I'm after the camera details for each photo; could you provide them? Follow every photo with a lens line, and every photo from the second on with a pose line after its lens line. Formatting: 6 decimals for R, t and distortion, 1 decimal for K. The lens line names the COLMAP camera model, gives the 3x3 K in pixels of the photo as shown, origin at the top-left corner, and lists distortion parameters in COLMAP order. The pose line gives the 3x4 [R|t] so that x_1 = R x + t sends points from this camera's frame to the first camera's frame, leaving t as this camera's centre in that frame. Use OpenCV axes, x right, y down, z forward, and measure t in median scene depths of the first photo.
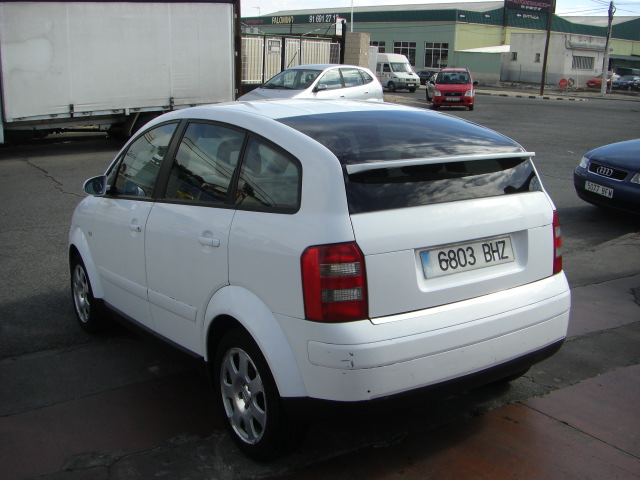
lens RADIAL K [[724.4, 0, 316.2], [0, 724.4, 238.7], [0, 0, 1]] dist [-0.202875, 0.141578]
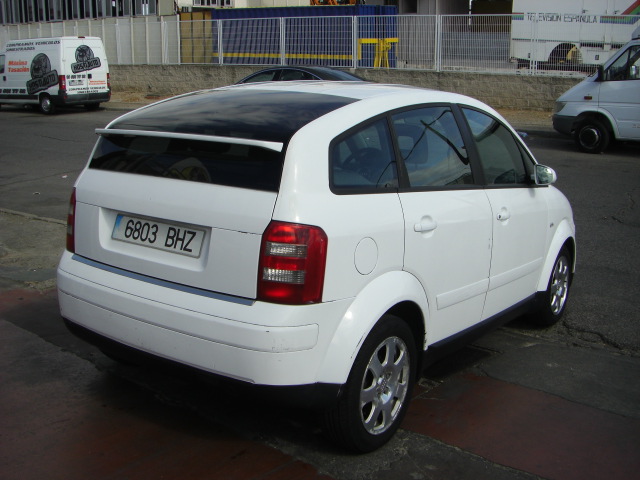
lens RADIAL K [[724.4, 0, 316.2], [0, 724.4, 238.7], [0, 0, 1]] dist [-0.202875, 0.141578]
pose [[0.357309, 0.213637, -0.909225, 1.167202], [-0.218131, 0.965655, 0.141175, -0.153670], [0.908157, 0.147887, 0.391637, 0.805043]]
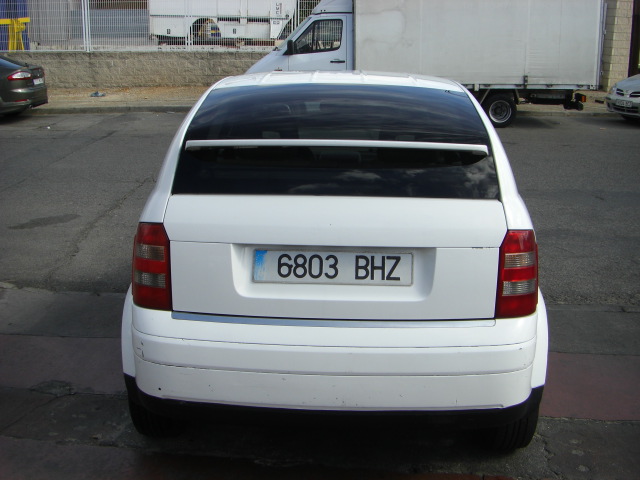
lens RADIAL K [[724.4, 0, 316.2], [0, 724.4, 238.7], [0, 0, 1]] dist [-0.202875, 0.141578]
pose [[0.805775, 0.152881, -0.572149, 0.643304], [-0.135751, 0.988062, 0.072833, -0.061374], [0.576454, 0.018983, 0.816909, 0.330915]]
